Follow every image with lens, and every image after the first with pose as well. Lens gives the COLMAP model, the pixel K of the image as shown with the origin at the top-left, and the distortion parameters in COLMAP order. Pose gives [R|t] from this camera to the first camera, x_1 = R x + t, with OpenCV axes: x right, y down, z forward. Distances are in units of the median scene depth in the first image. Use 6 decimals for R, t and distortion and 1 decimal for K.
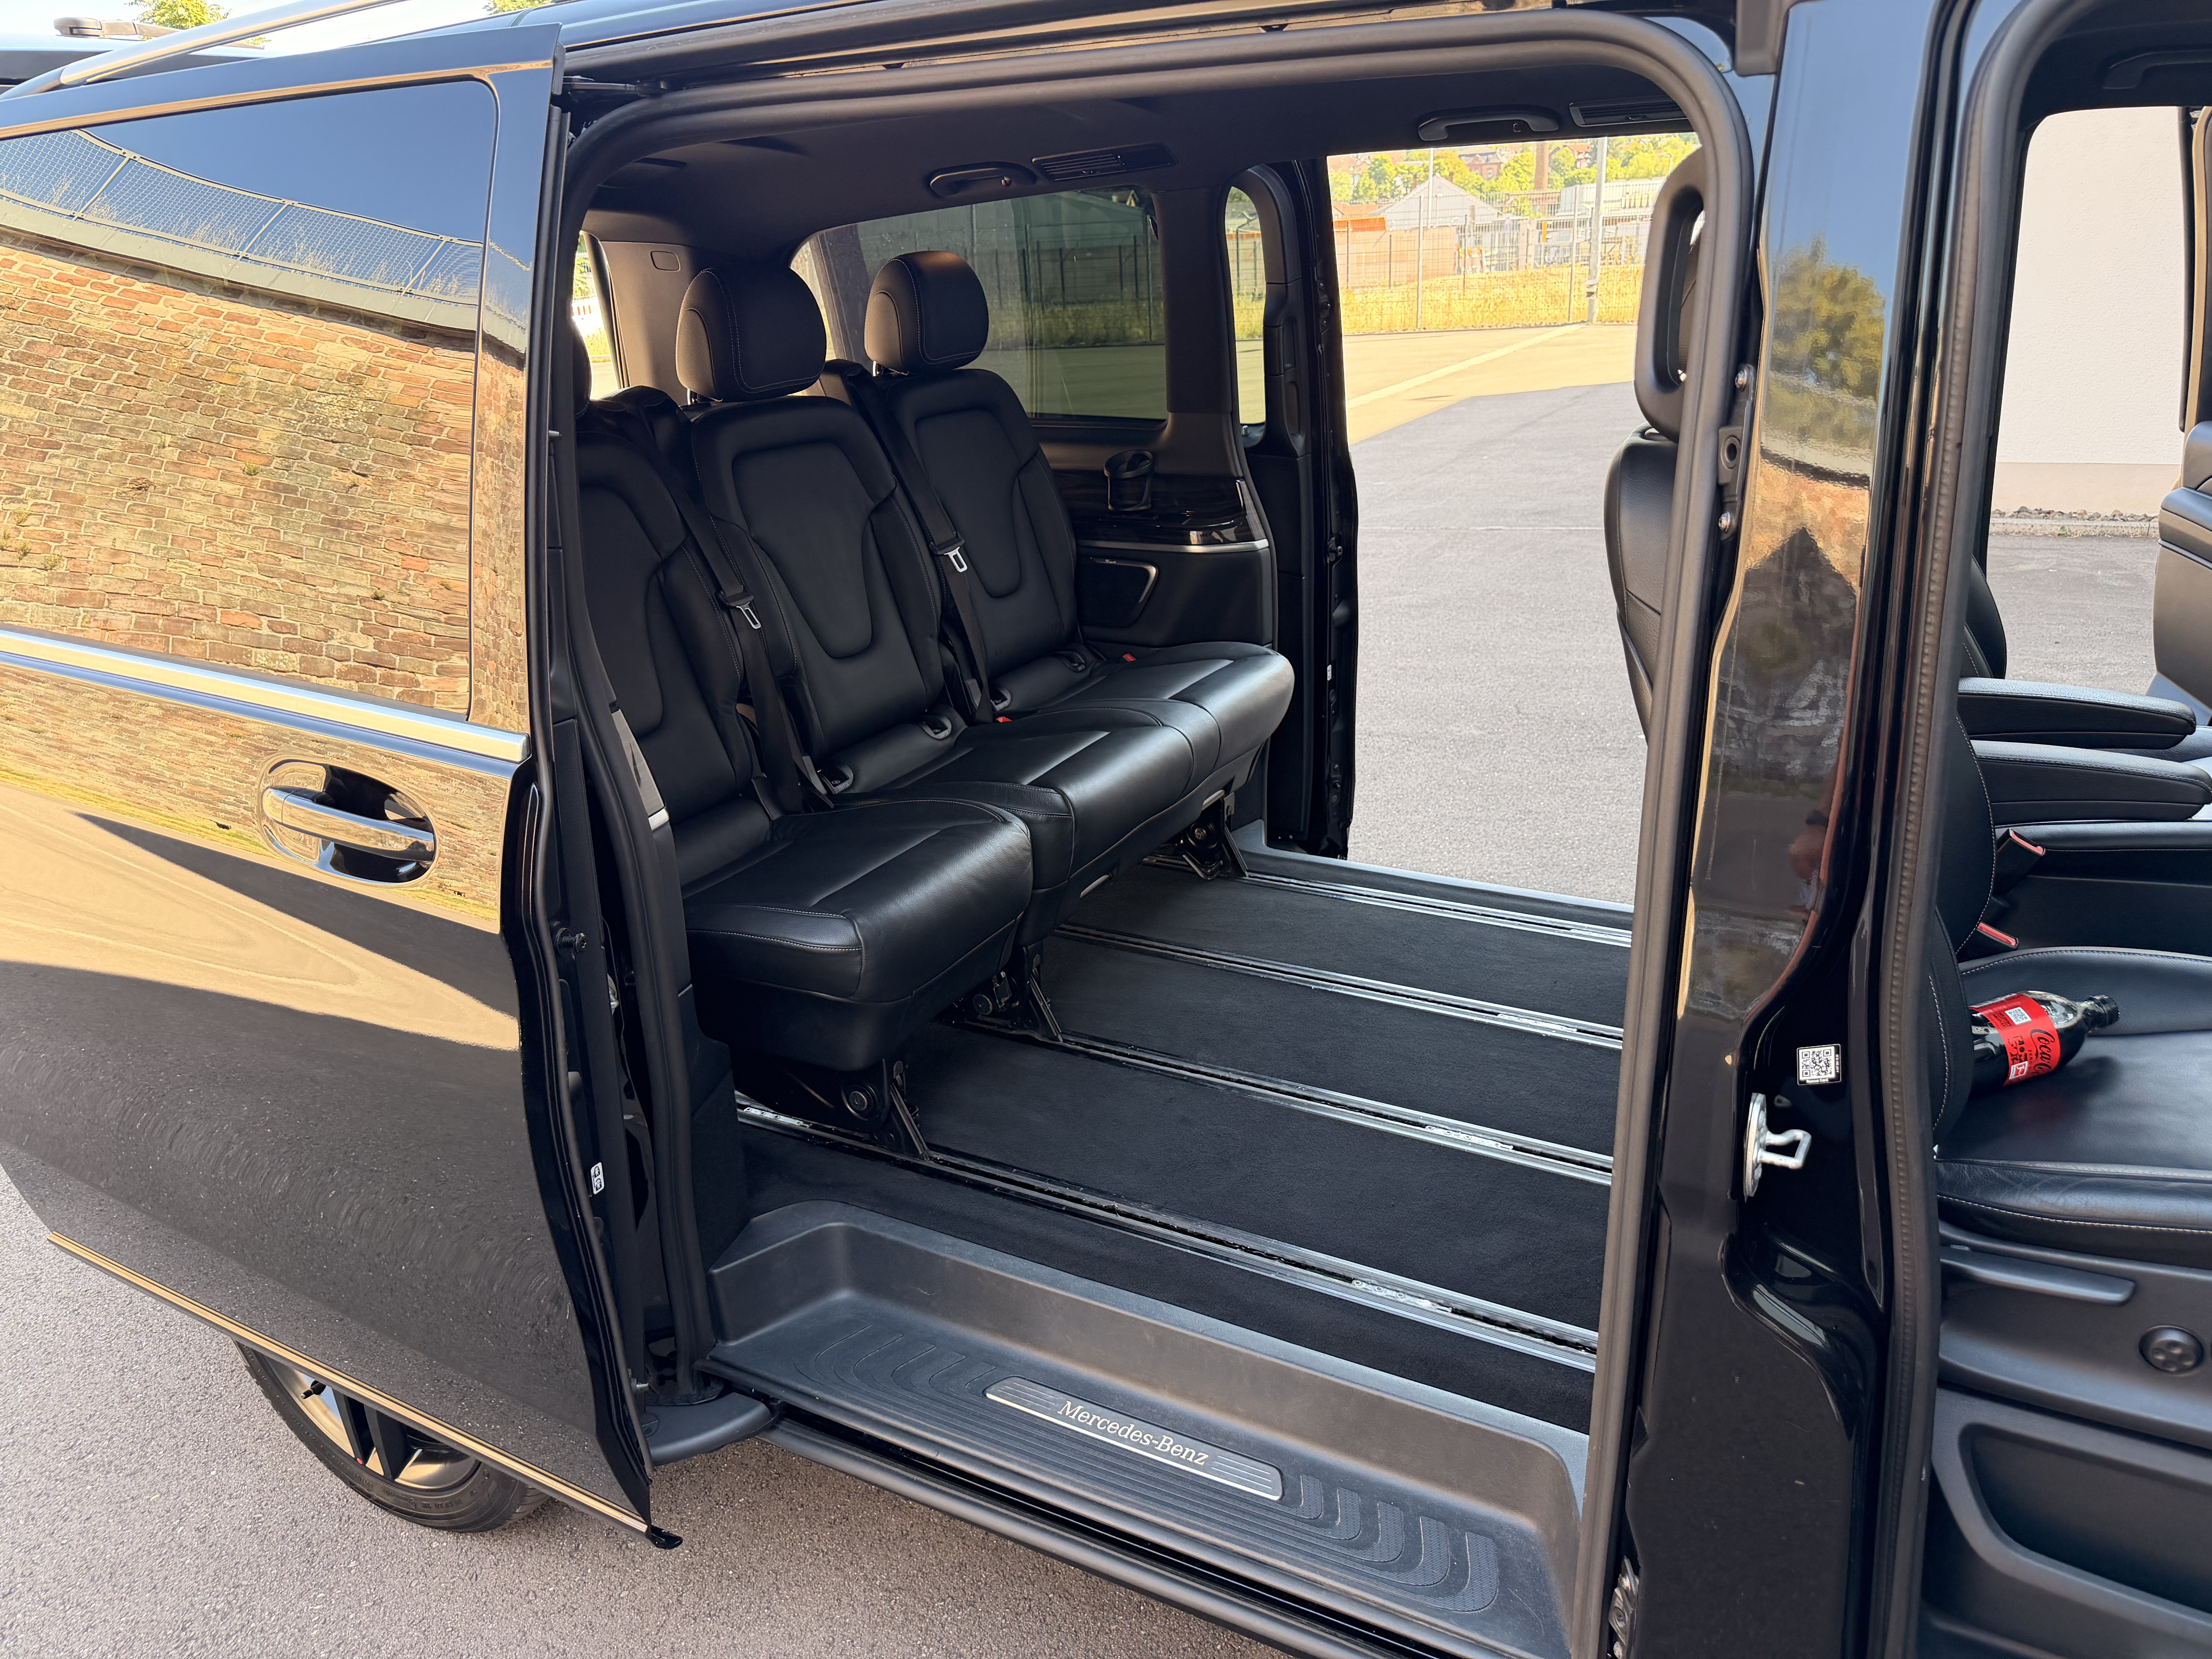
lens RADIAL K [[1535.4, 0, 1106.0], [0, 1535.4, 829.5], [0, 0, 1]] dist [0.197149, -0.437024]
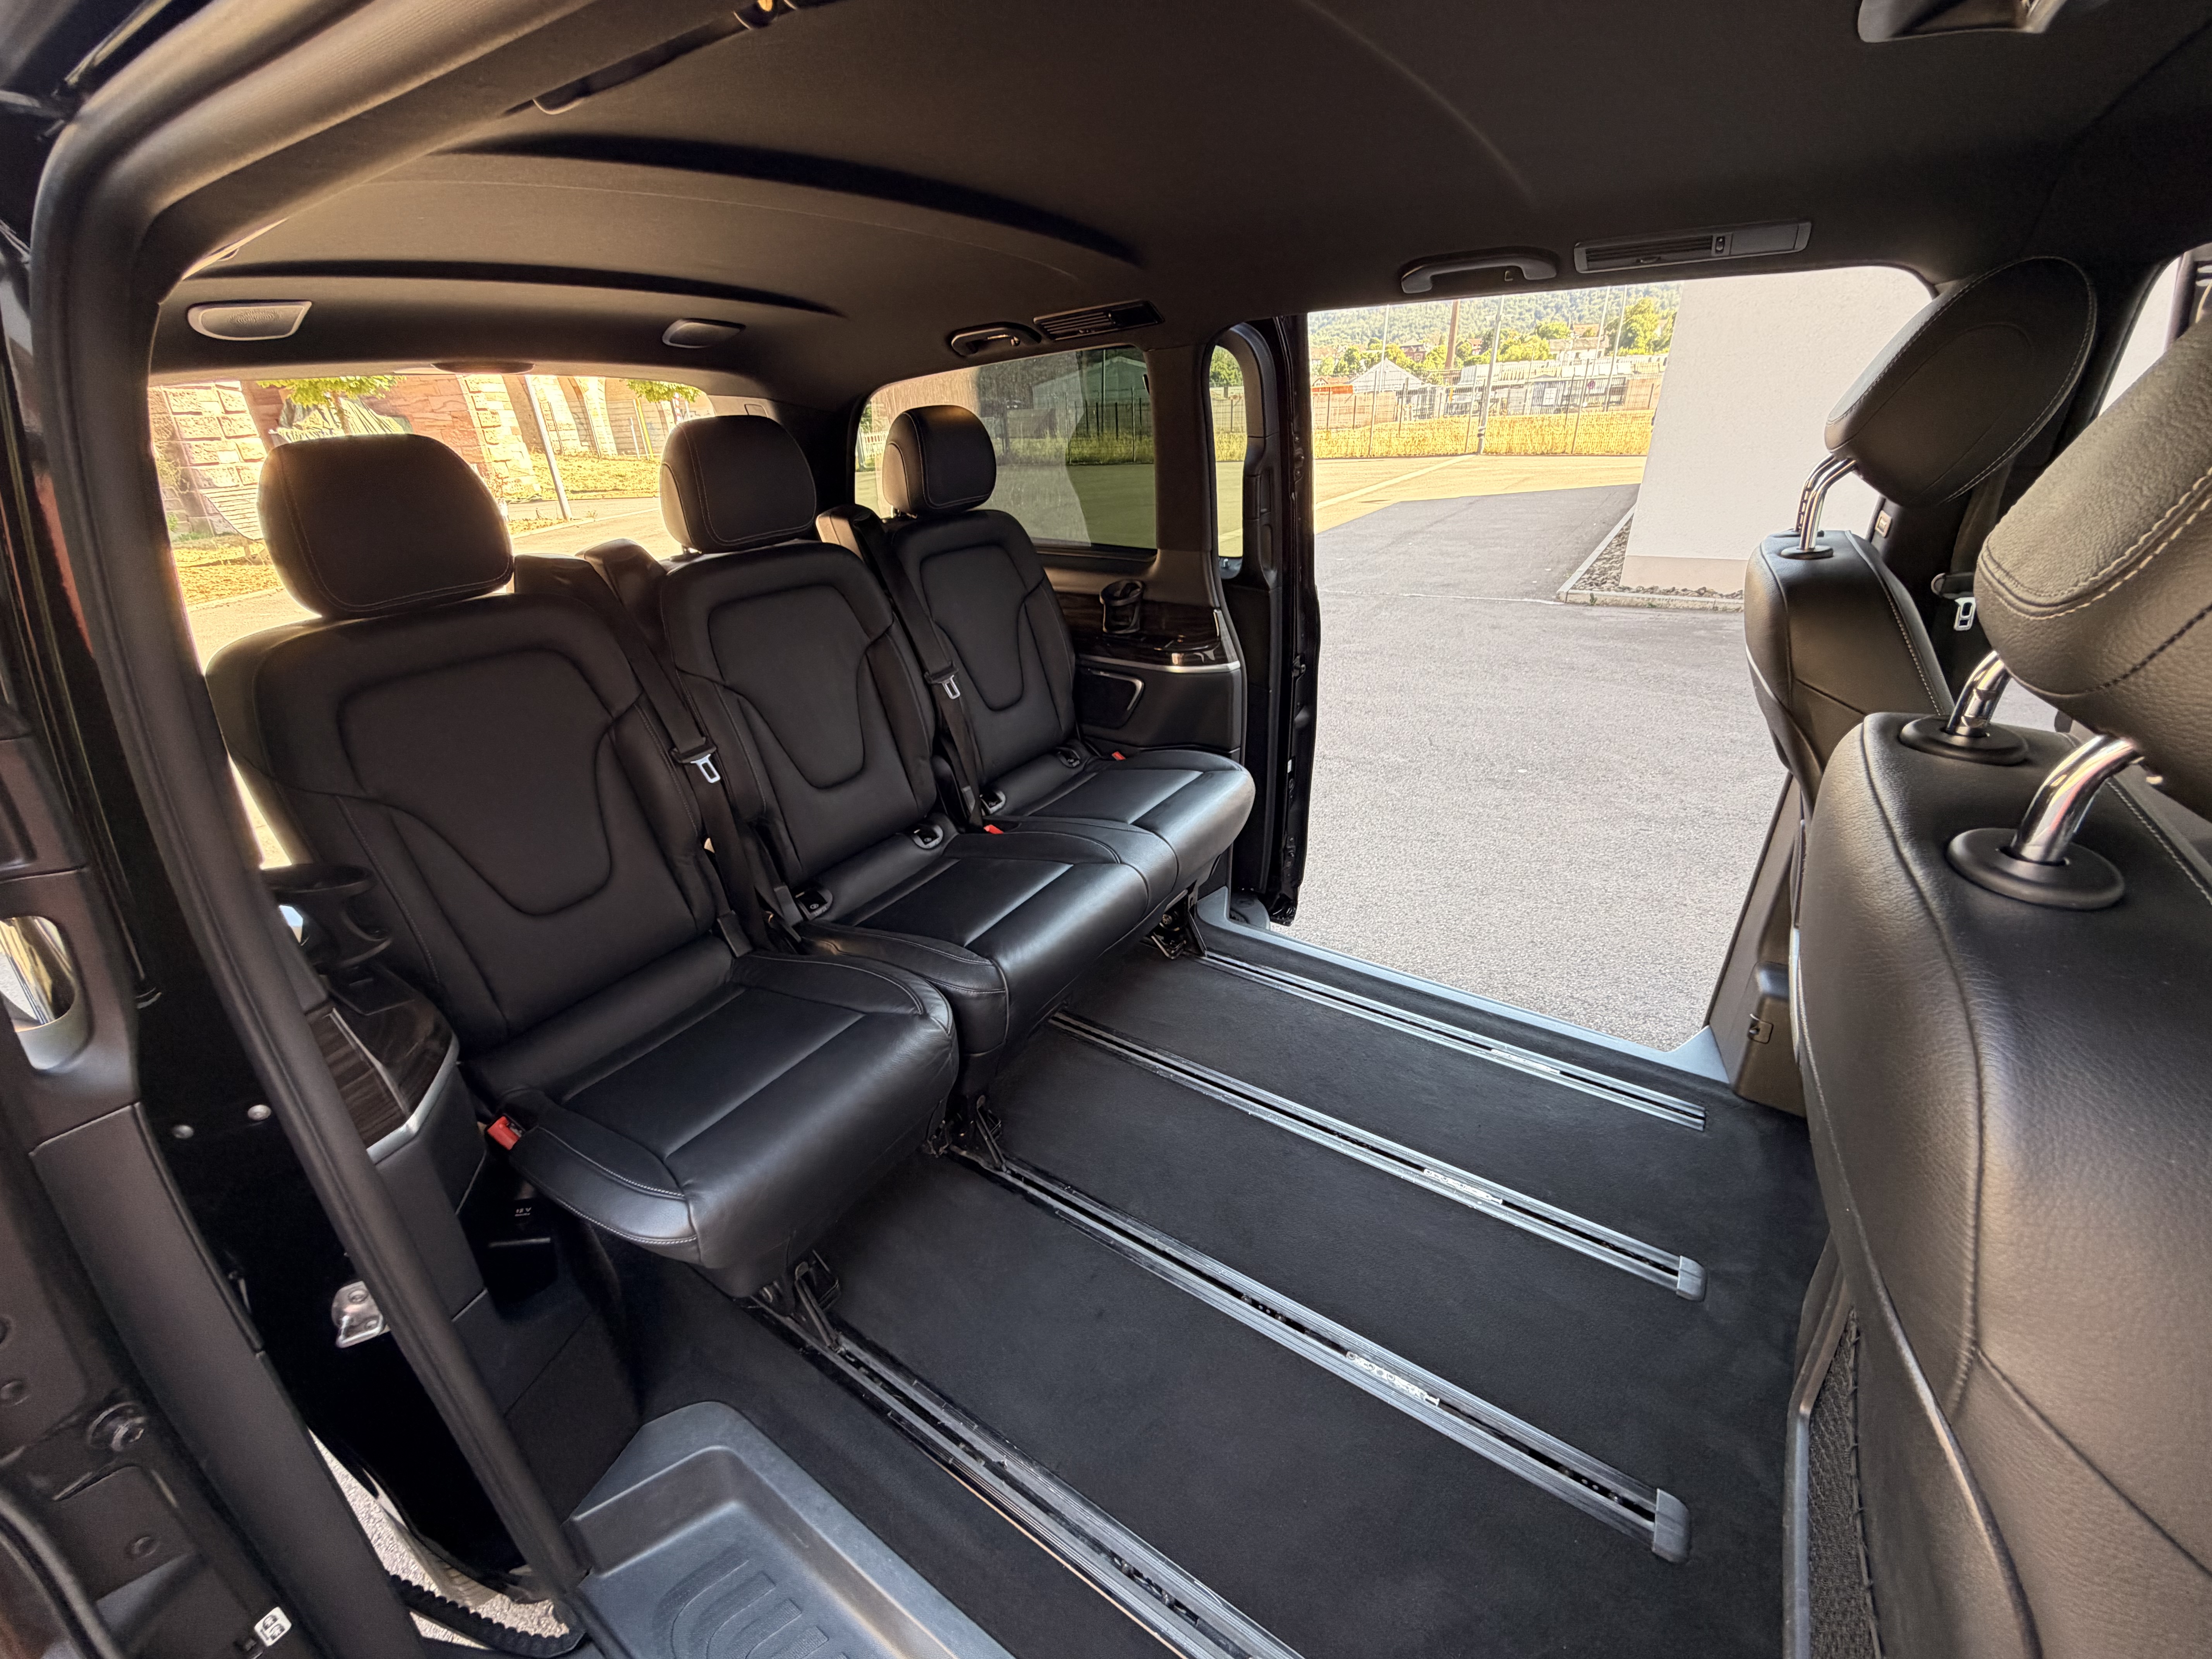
lens RADIAL K [[878.7, 0, 1097.0], [0, 878.7, 821.7], [0, 0, 1]] dist [0.000197, 0.000220]
pose [[0.995907, 0.044926, -0.078423, 0.056725], [-0.037707, 0.995117, 0.091216, -0.127608], [0.082138, -0.087885, 0.992738, 0.341326]]
